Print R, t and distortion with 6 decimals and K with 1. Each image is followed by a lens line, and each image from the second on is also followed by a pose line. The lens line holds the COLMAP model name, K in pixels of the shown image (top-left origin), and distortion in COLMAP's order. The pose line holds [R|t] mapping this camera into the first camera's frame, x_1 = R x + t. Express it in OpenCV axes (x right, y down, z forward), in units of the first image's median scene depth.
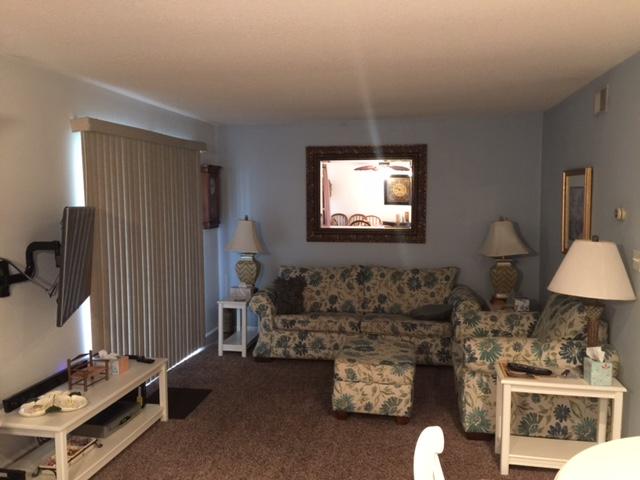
lens RADIAL K [[546.4, 0, 320.5], [0, 546.4, 238.6], [0, 0, 1]] dist [0.058886, -0.066817]
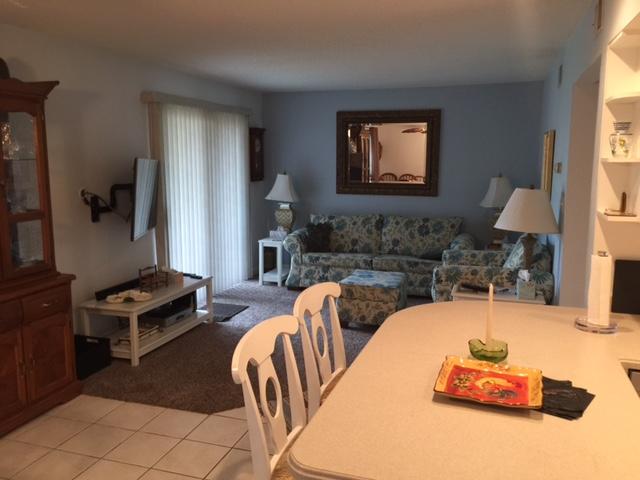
lens RADIAL K [[546.4, 0, 323.1], [0, 546.4, 234.2], [0, 0, 1]] dist [0.058886, -0.066817]
pose [[0.992106, 0.026214, -0.122631, 0.142018], [-0.018854, 0.997972, 0.060794, 0.032891], [0.123976, -0.058002, 0.990589, -0.257802]]
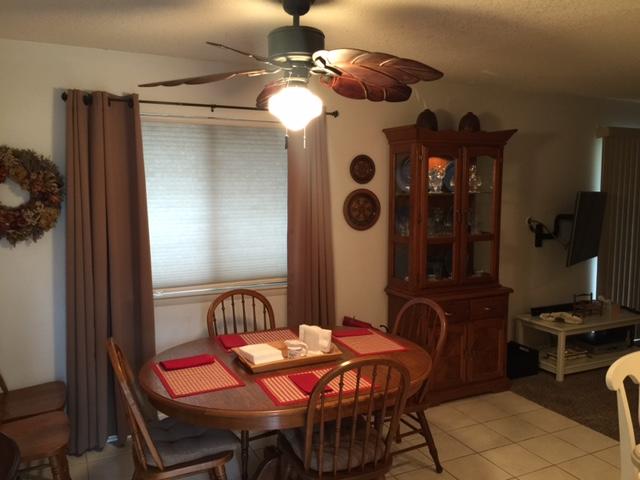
lens RADIAL K [[546.4, 0, 326.9], [0, 546.4, 237.5], [0, 0, 1]] dist [0.058886, -0.066817]
pose [[0.603131, 0.087856, -0.792789, 0.256768], [-0.073615, 0.995805, 0.054350, 0.030003], [0.794238, 0.025581, 0.607068, -0.364111]]
